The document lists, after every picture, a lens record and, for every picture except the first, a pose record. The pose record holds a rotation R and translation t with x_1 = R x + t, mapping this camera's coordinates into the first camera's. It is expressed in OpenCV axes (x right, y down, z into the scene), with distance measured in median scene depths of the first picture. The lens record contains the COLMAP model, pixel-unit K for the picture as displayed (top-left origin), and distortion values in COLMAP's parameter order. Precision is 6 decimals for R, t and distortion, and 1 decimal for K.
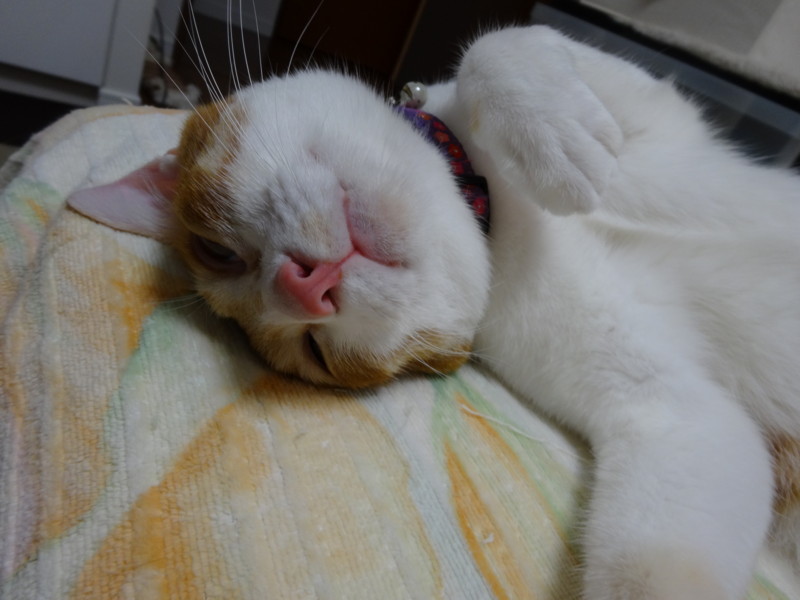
lens RADIAL K [[590.3, 0, 403.4], [0, 590.3, 298.3], [0, 0, 1]] dist [-0.003323, -0.012386]
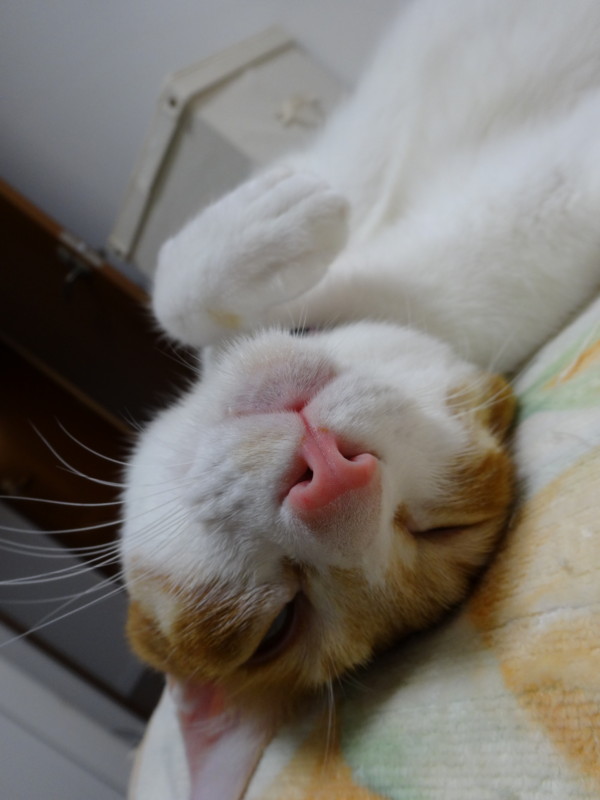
lens RADIAL K [[590.3, 0, 308.8], [0, 590.3, 395.9], [0, 0, 1]] dist [-0.003323, -0.012386]
pose [[0.216050, -0.951650, 0.218369, -0.198685], [0.942909, 0.145299, -0.299683, 0.133266], [0.253464, 0.270649, 0.928712, 0.275792]]
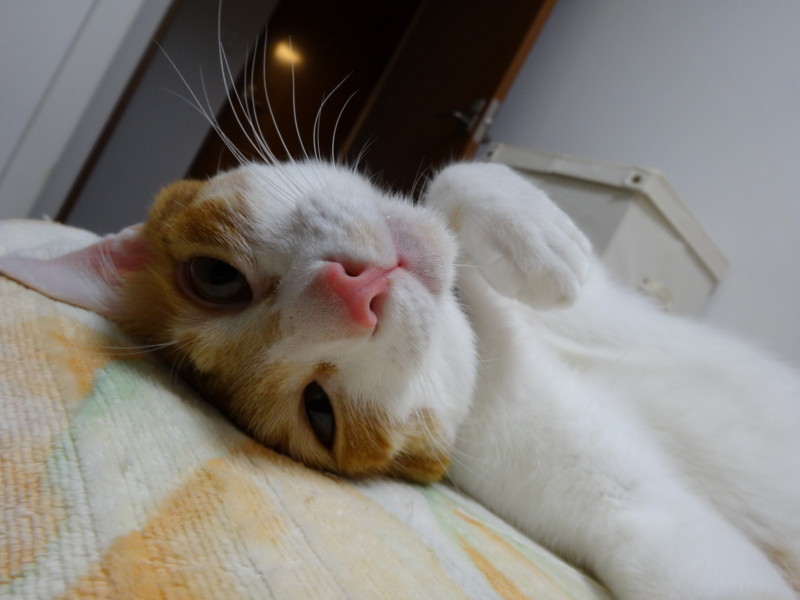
lens RADIAL K [[590.3, 0, 396.1], [0, 590.3, 300.6], [0, 0, 1]] dist [-0.003323, -0.012386]
pose [[0.968953, 0.081277, 0.233503, -0.267119], [0.019344, 0.916607, -0.399322, 0.304783], [-0.246486, 0.391441, 0.886577, 0.175212]]
